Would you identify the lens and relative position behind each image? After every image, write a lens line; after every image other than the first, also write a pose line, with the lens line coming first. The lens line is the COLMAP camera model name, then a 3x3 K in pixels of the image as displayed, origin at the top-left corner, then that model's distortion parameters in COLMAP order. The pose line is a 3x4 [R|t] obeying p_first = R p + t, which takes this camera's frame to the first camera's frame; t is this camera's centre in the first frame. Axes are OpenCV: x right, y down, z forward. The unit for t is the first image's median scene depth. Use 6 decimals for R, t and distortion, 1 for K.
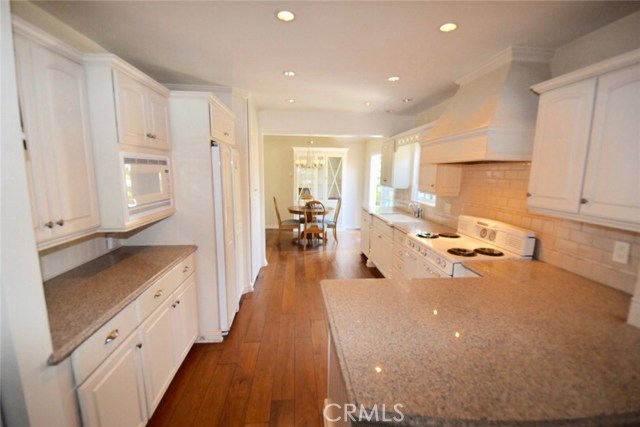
lens RADIAL K [[274.4, 0, 320.0], [0, 274.4, 213.5], [0, 0, 1]] dist [0.013931, -0.017747]
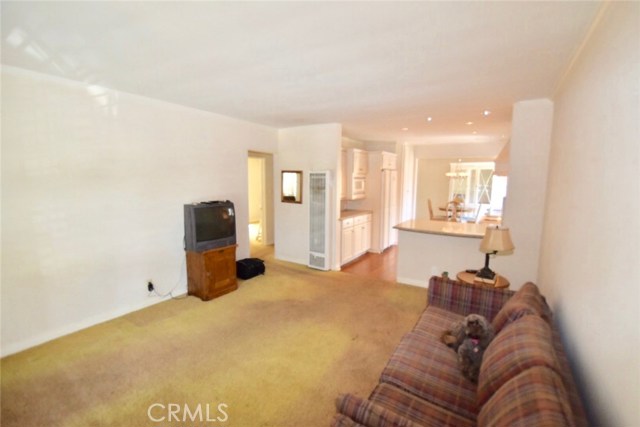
lens RADIAL K [[274.4, 0, 320.0], [0, 274.4, 213.5], [0, 0, 1]] dist [0.013931, -0.017747]
pose [[0.779796, 0.068015, -0.622329, 0.470264], [-0.090900, 0.995847, -0.005062, 0.128500], [0.619400, 0.060517, 0.782740, -0.809967]]
